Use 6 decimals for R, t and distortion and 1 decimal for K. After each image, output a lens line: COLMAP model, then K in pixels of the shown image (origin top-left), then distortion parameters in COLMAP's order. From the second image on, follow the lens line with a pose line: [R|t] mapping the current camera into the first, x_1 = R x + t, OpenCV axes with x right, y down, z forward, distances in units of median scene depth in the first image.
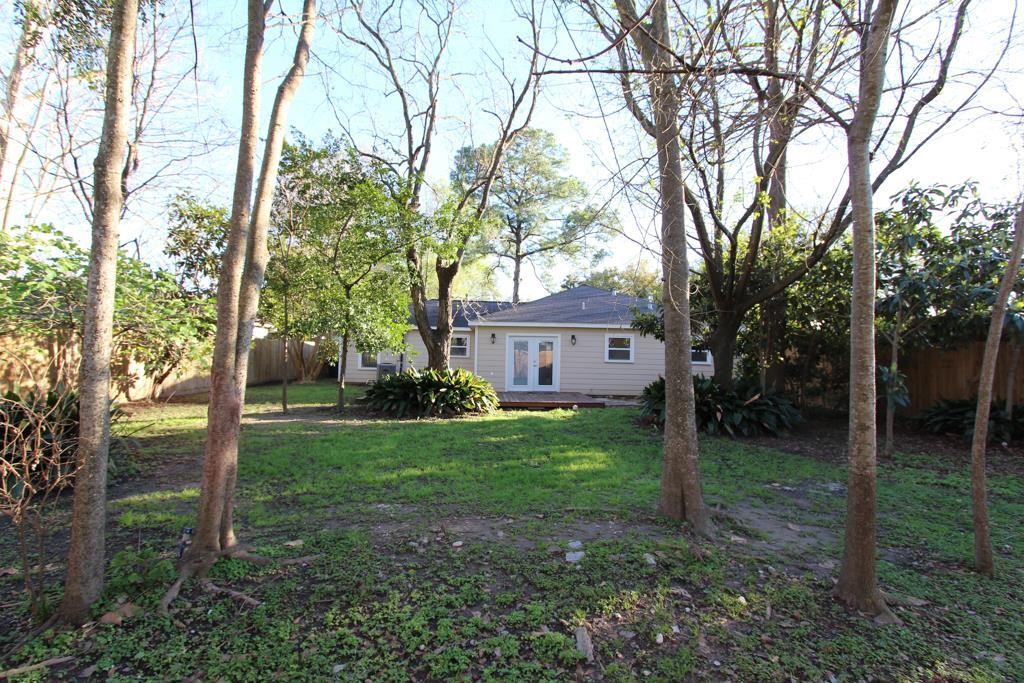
lens RADIAL K [[470.3, 0, 508.0], [0, 470.3, 343.6], [0, 0, 1]] dist [-0.024923, 0.005991]
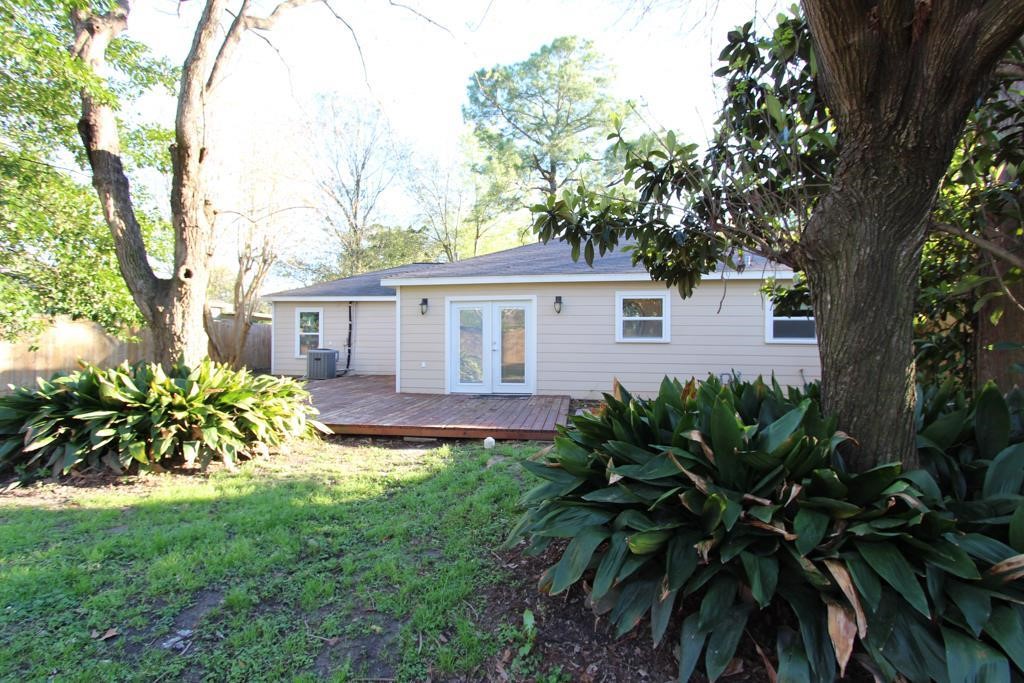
lens RADIAL K [[470.3, 0, 508.0], [0, 470.3, 343.6], [0, 0, 1]] dist [-0.024923, 0.005991]
pose [[0.978385, -0.019347, -0.205883, 0.195805], [0.025013, 0.999376, 0.024950, 0.023879], [0.205272, -0.029561, 0.978258, 0.432666]]
